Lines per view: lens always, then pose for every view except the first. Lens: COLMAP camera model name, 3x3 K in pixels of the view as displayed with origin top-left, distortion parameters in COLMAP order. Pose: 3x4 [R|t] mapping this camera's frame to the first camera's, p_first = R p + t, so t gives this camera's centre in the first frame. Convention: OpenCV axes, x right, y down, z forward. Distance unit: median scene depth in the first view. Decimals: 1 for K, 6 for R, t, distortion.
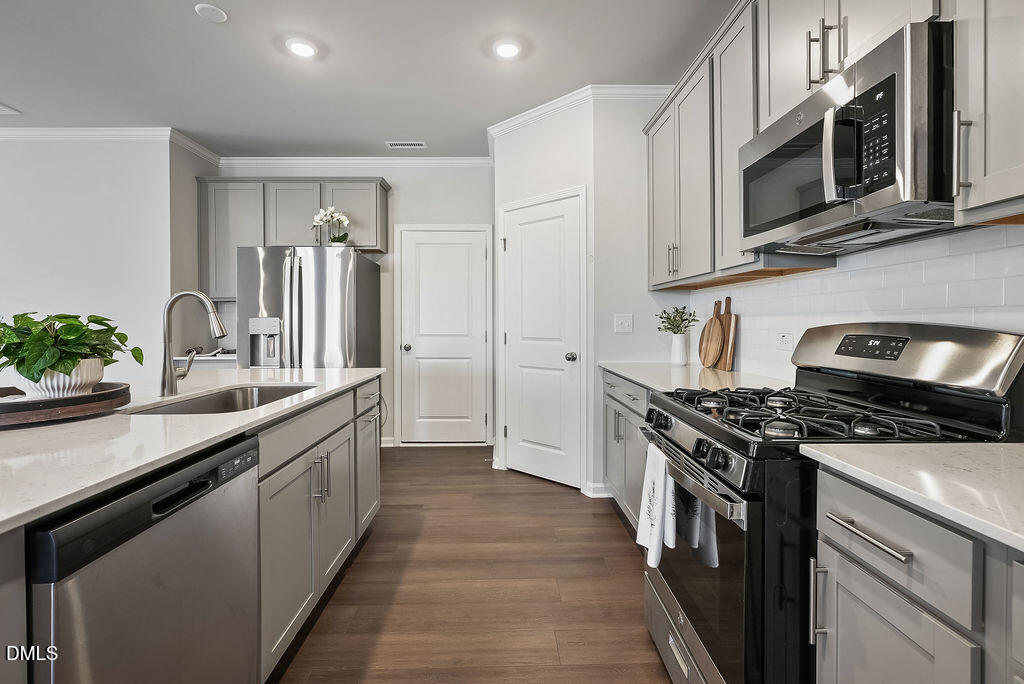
lens RADIAL K [[467.0, 0, 509.9], [0, 467.0, 324.6], [0, 0, 1]] dist [-0.002330, 0.000488]
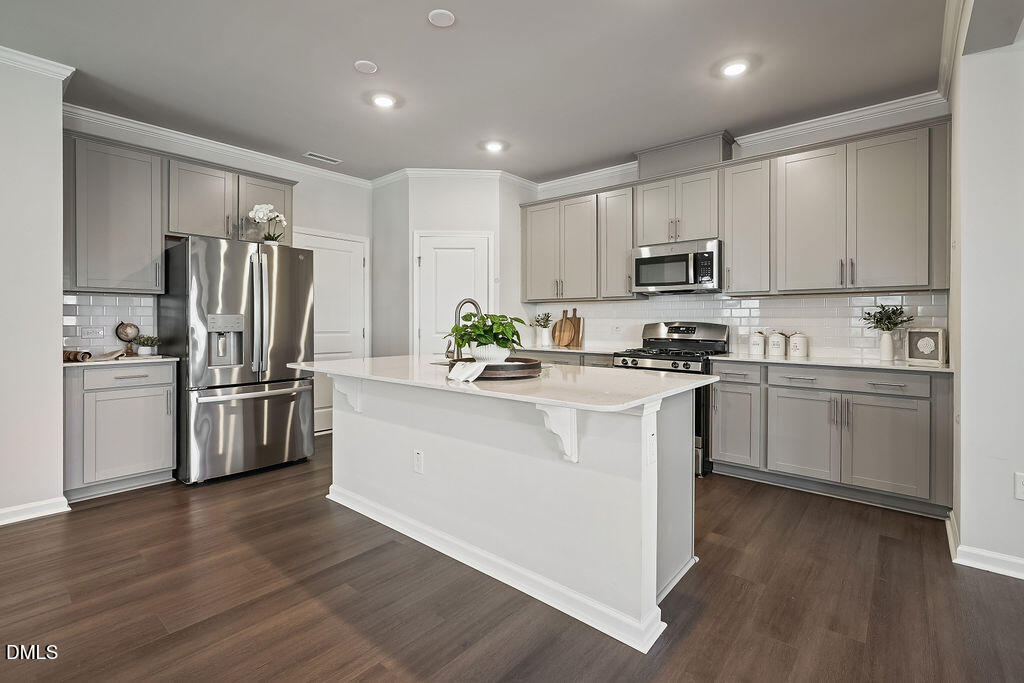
lens RADIAL K [[472.5, 0, 508.5], [0, 472.5, 320.7], [0, 0, 1]] dist [-0.000453, 0.000244]
pose [[0.665591, 0.007592, 0.746278, -1.197378], [-0.001654, 0.999961, -0.008698, 0.008744], [-0.746315, 0.004555, 0.665577, -0.093981]]
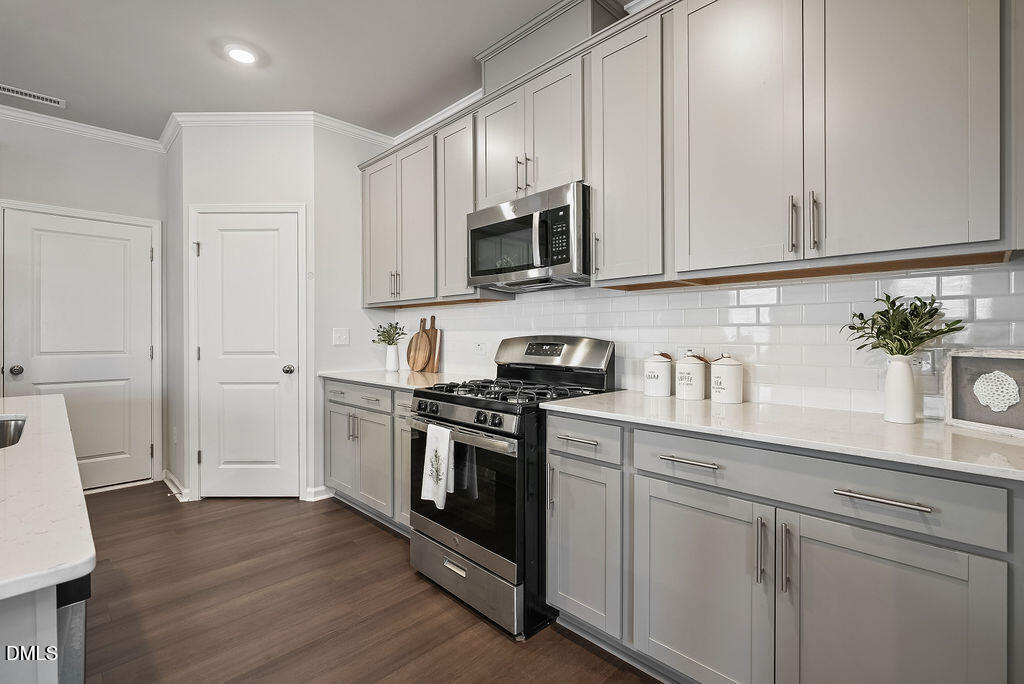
lens RADIAL K [[468.3, 0, 509.6], [0, 468.3, 334.6], [0, 0, 1]] dist [-0.002567, -0.000014]
pose [[0.725622, 0.001645, 0.688092, -0.279889], [0.003512, 0.999975, -0.006094, 0.001467], [-0.688085, 0.006839, 0.725598, -0.091424]]
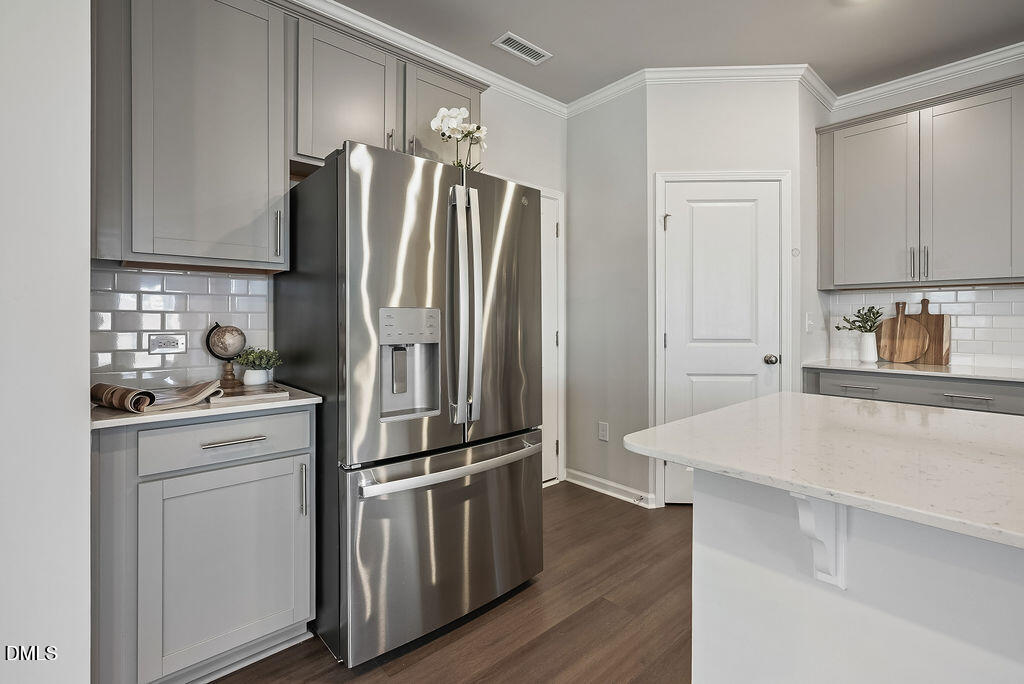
lens RADIAL K [[472.5, 0, 512.9], [0, 472.5, 317.9], [0, 0, 1]] dist [-0.002242, -0.000046]
pose [[0.757151, 0.007900, 0.653192, -1.049756], [-0.003133, 0.999959, -0.008462, -0.001810], [-0.653232, 0.004360, 0.757145, 0.810070]]
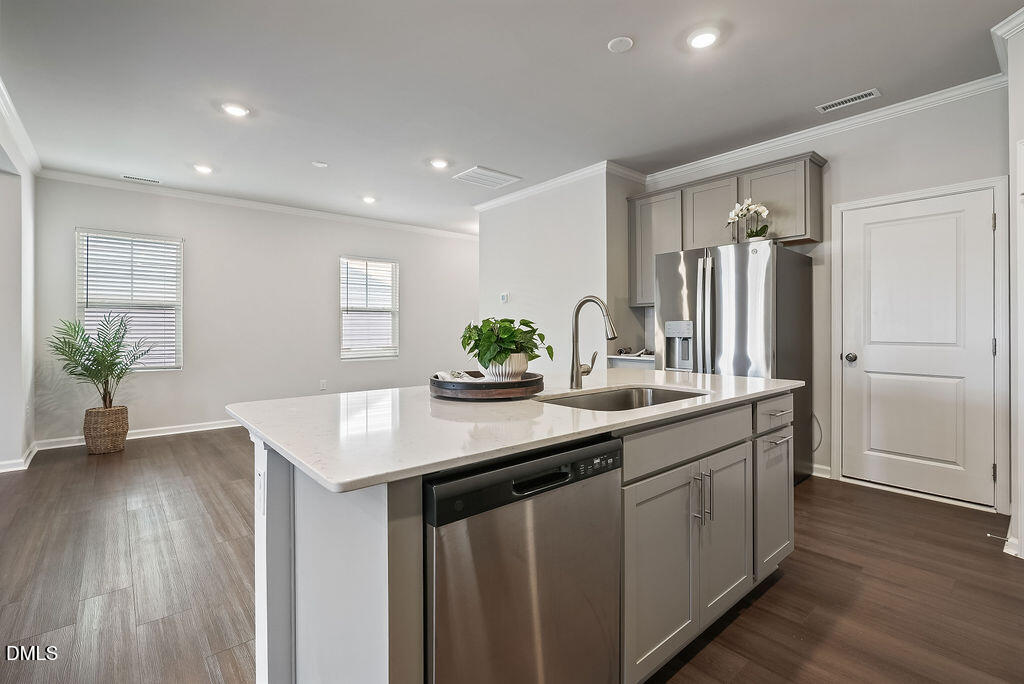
lens RADIAL K [[467.0, 0, 509.9], [0, 467.0, 324.6], [0, 0, 1]] dist [-0.002330, 0.000488]
pose [[0.636273, -0.001806, -0.771462, 0.038054], [-0.004372, 0.999973, -0.005947, 0.001075], [0.771451, 0.007157, 0.636248, 0.090631]]
